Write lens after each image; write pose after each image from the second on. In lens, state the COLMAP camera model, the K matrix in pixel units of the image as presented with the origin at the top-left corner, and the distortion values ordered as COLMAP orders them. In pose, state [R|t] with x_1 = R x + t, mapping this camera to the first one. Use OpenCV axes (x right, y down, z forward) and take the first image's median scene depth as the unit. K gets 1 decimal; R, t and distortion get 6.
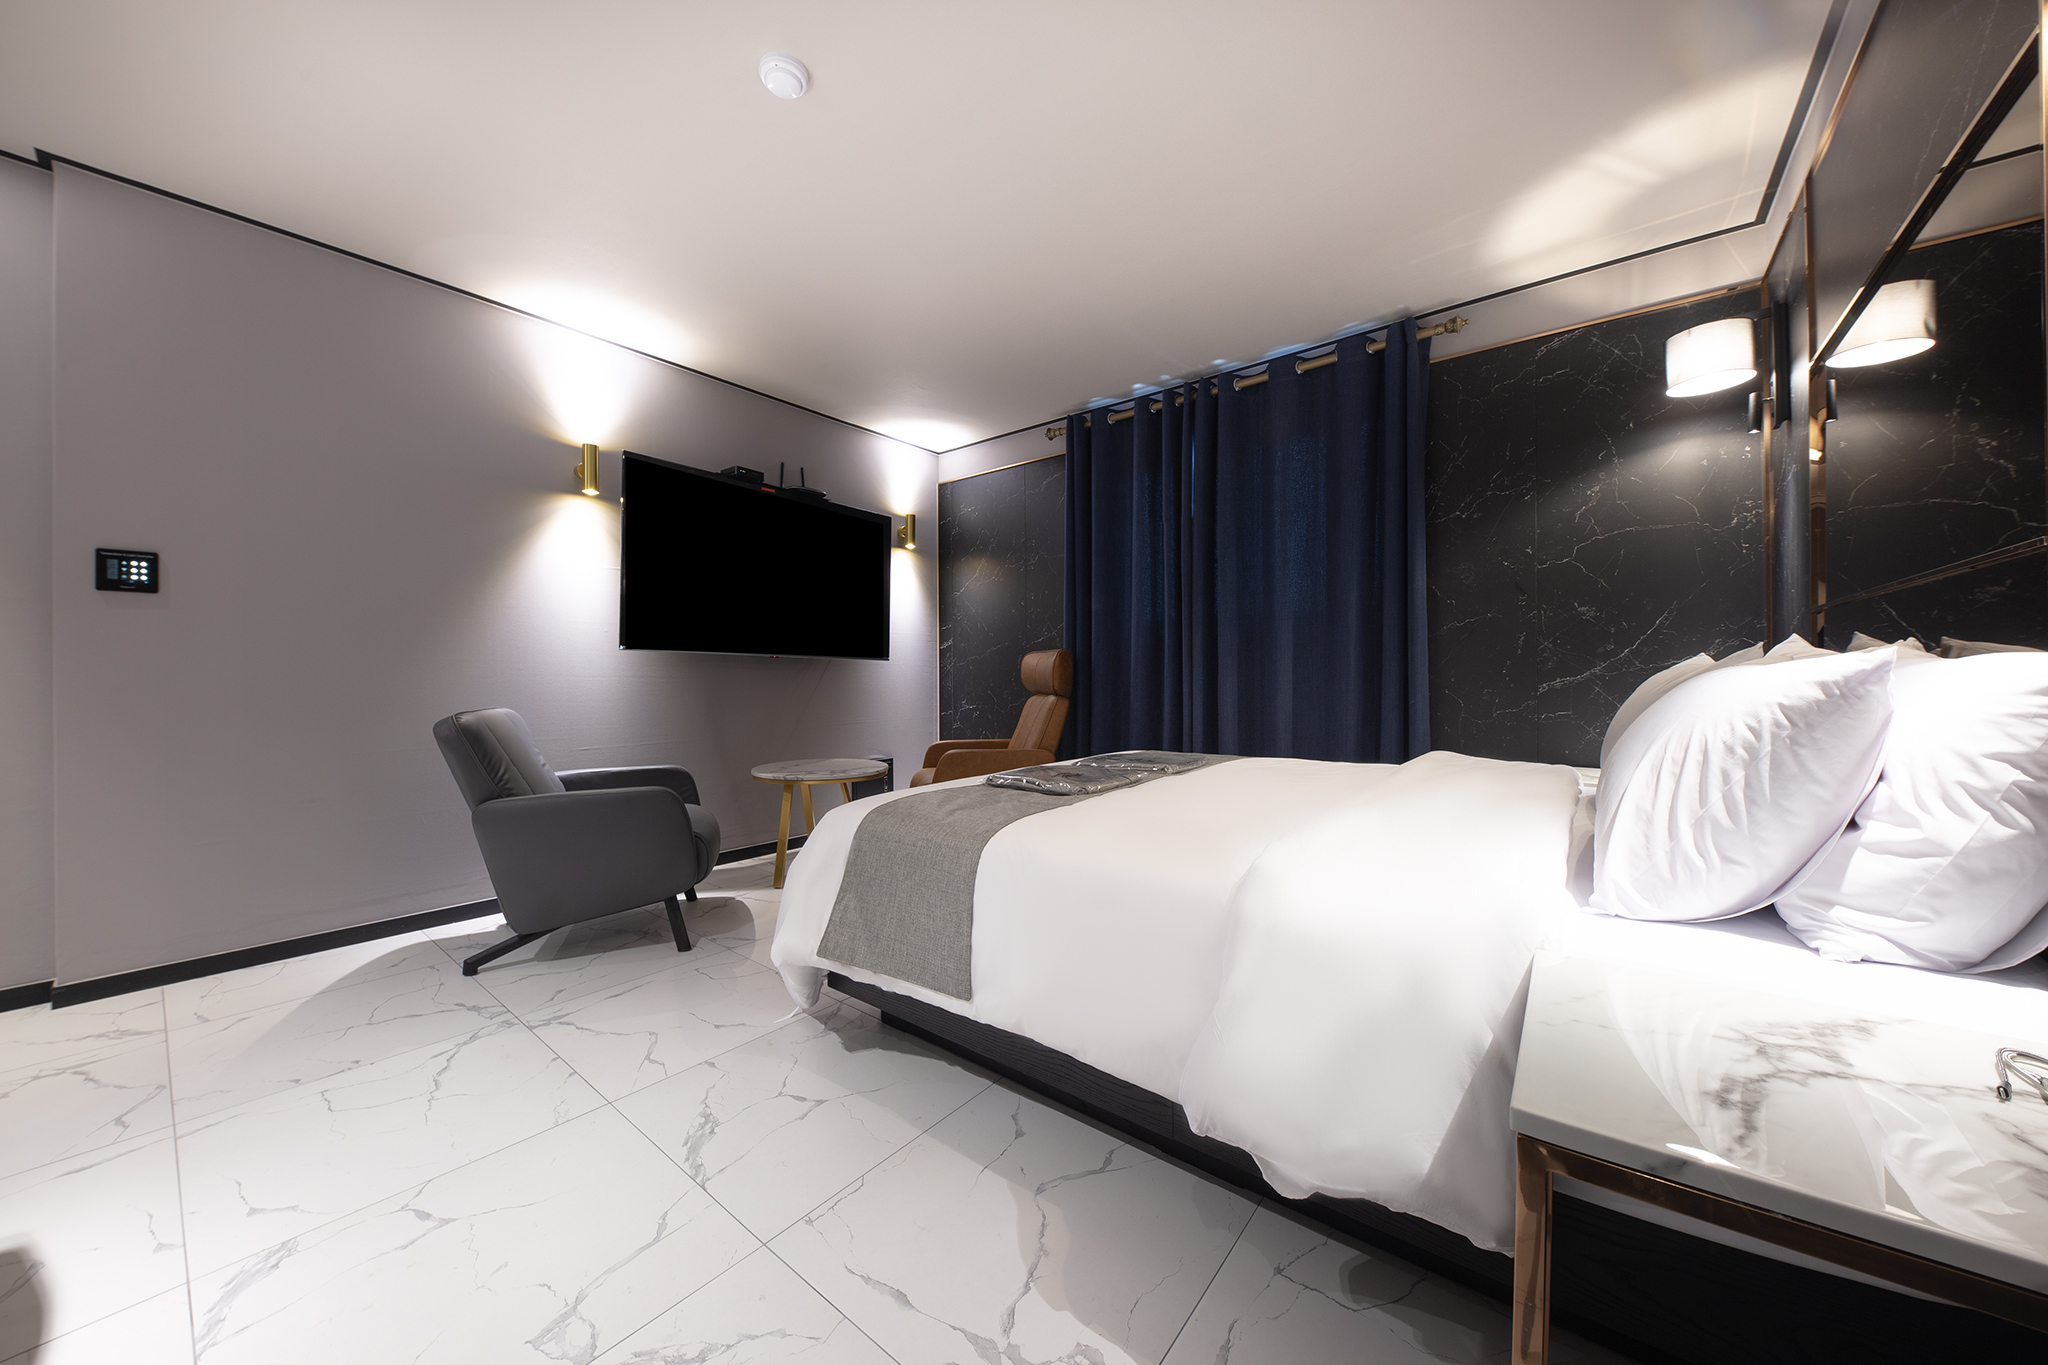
lens RADIAL K [[709.6, 0, 1023.1], [0, 709.6, 676.5], [0, 0, 1]] dist [0.013440, -0.005753]
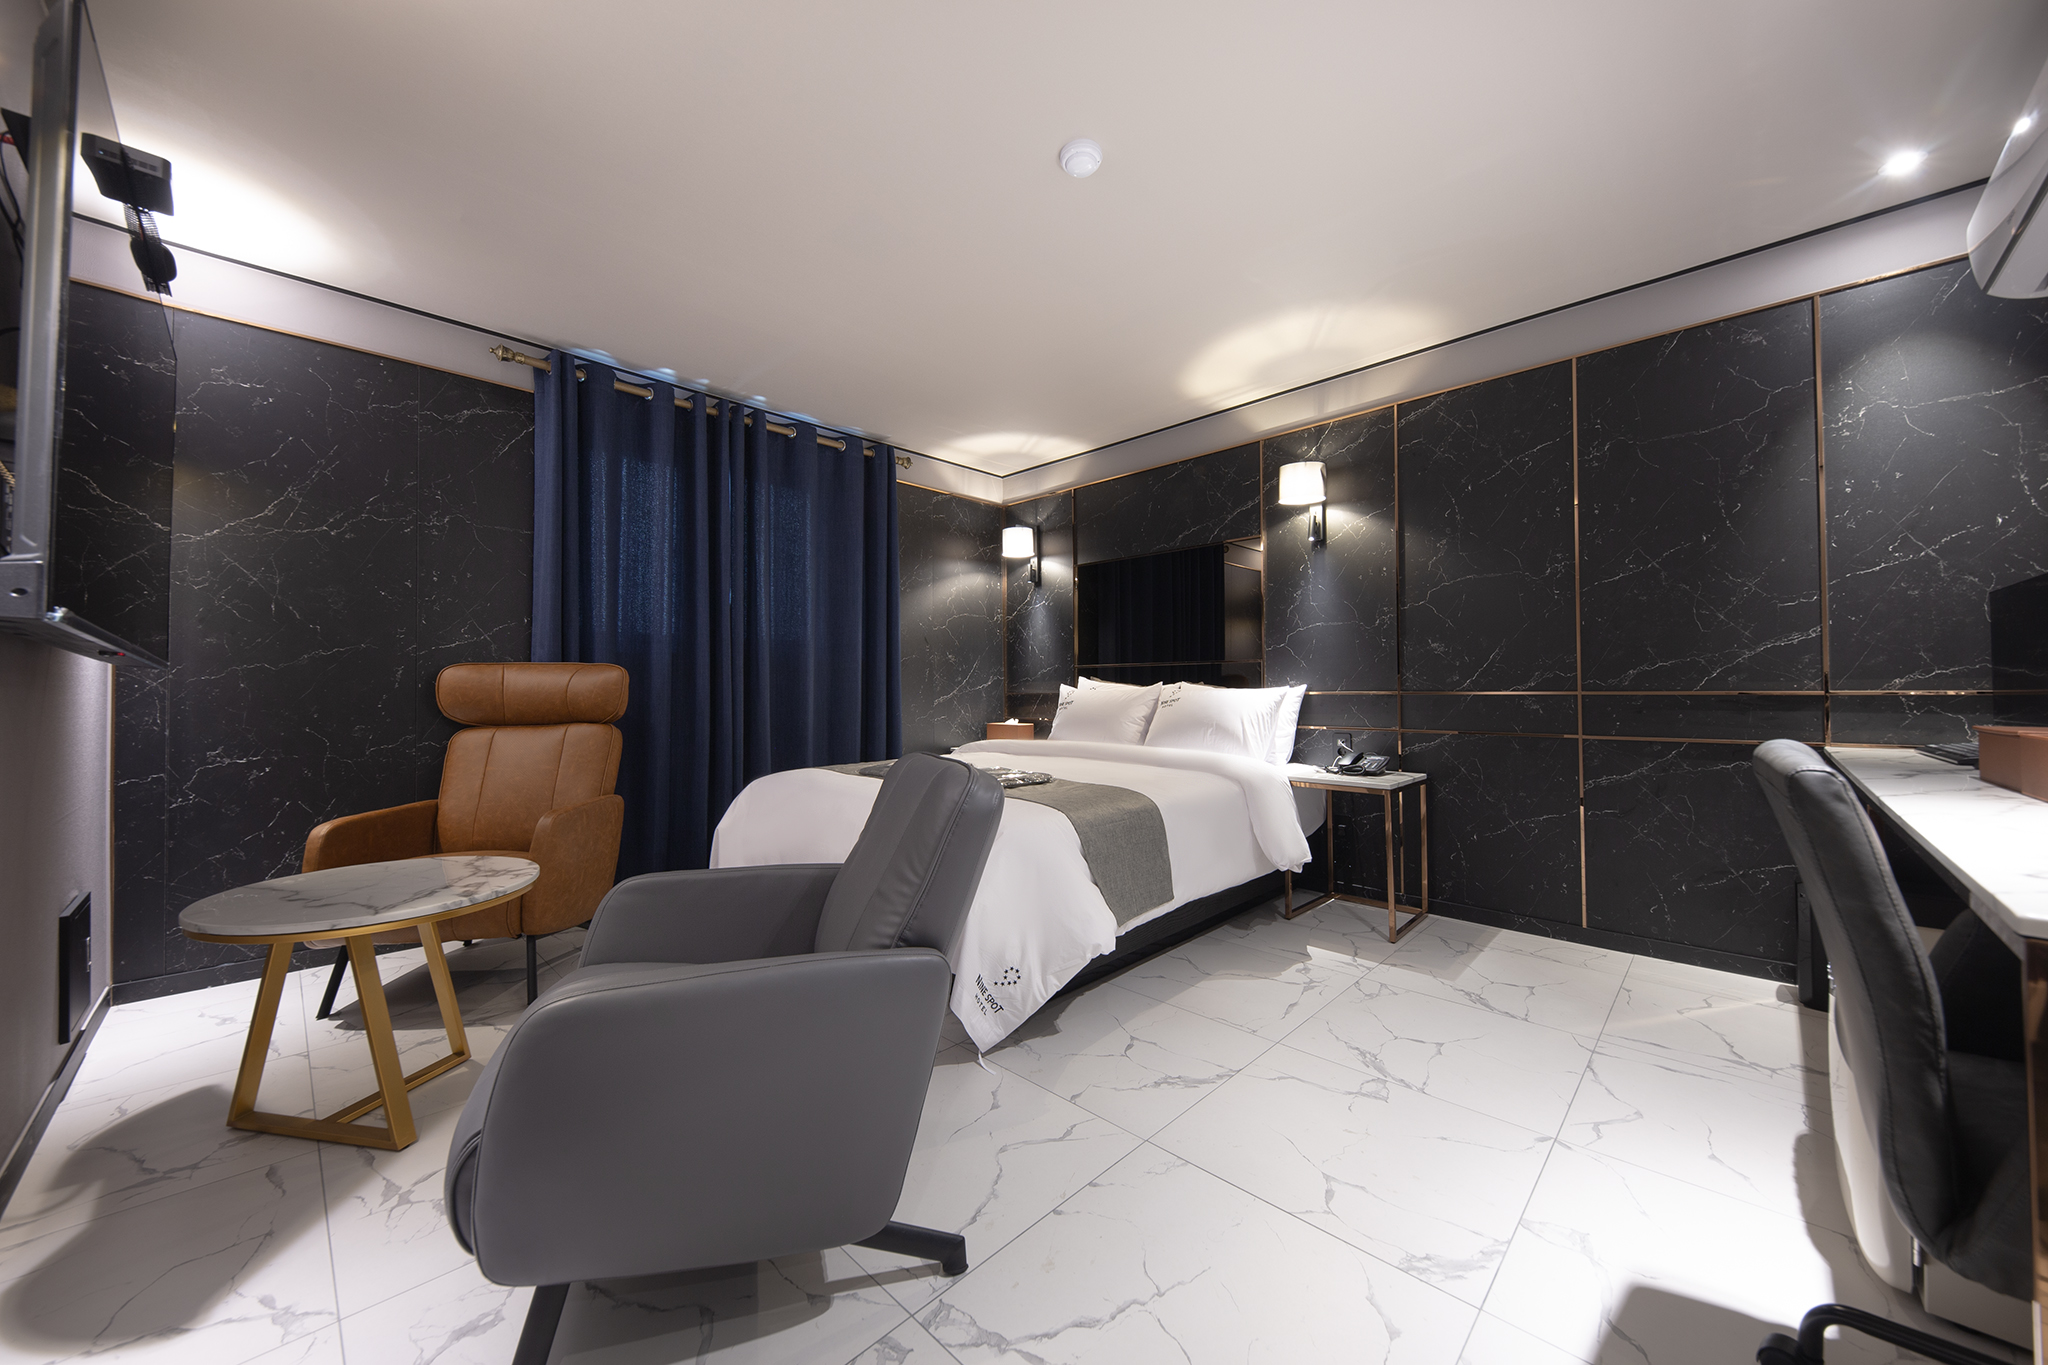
lens RADIAL K [[735.0, 0, 1024.0], [0, 735.0, 682.5], [0, 0, 1]] dist [0.001313, 0.000036]
pose [[0.095606, 0.017938, 0.995258, -1.271523], [0.011363, 0.999753, -0.019111, 0.006058], [-0.995354, 0.013136, 0.095378, 0.857141]]
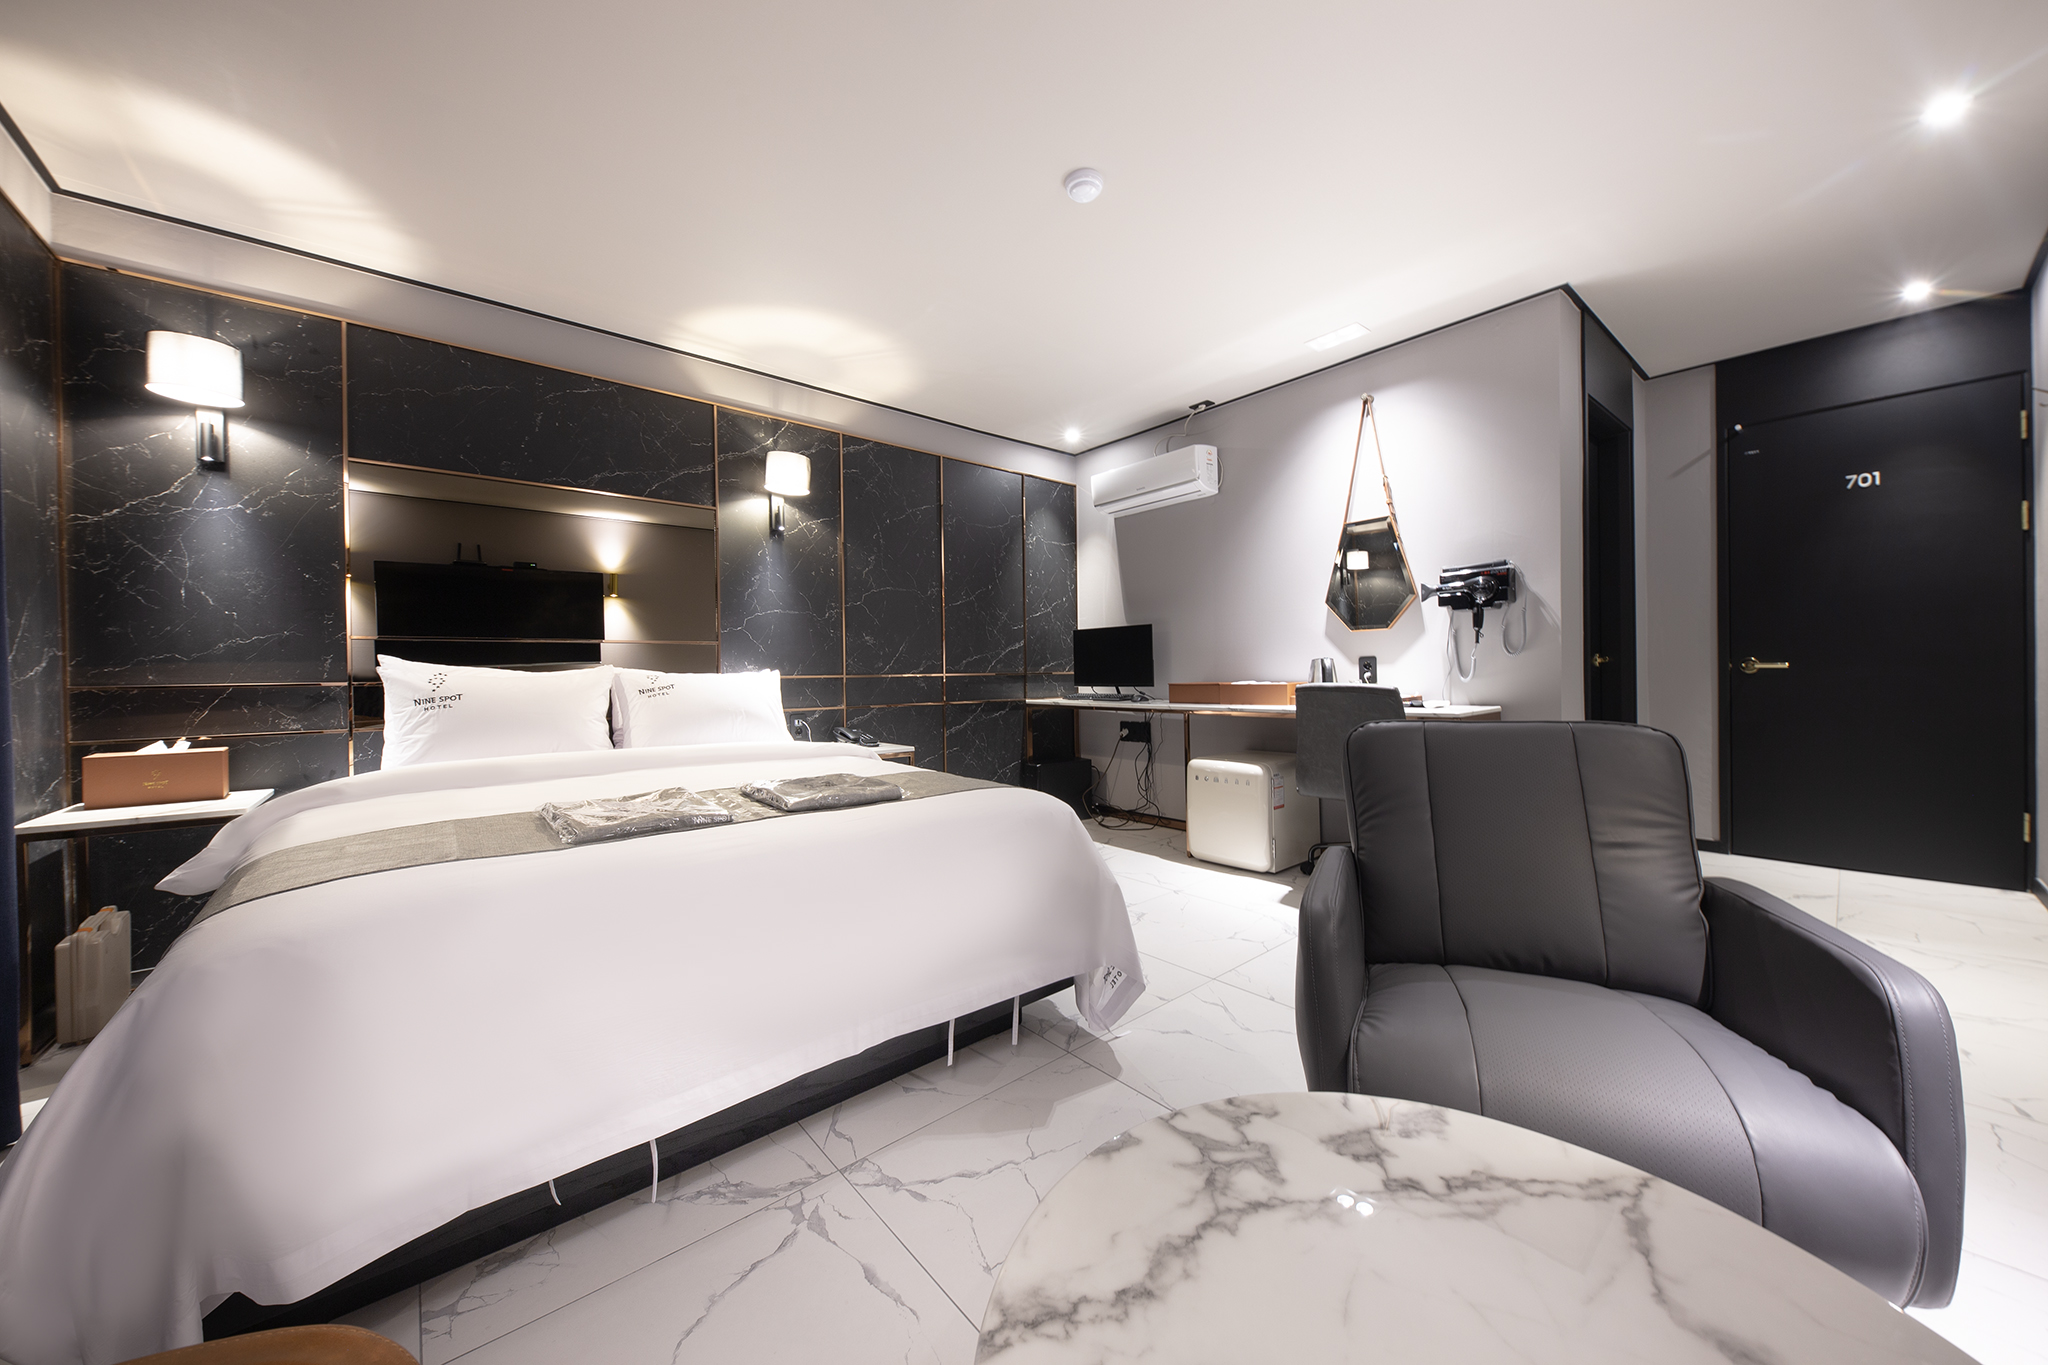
lens RADIAL K [[709.6, 0, 1023.1], [0, 709.6, 676.5], [0, 0, 1]] dist [0.013440, -0.005753]
pose [[-0.984000, 0.018345, 0.177222, -0.381214], [0.021102, 0.999684, 0.013687, -0.007315], [-0.176915, 0.017208, -0.984076, 1.938657]]
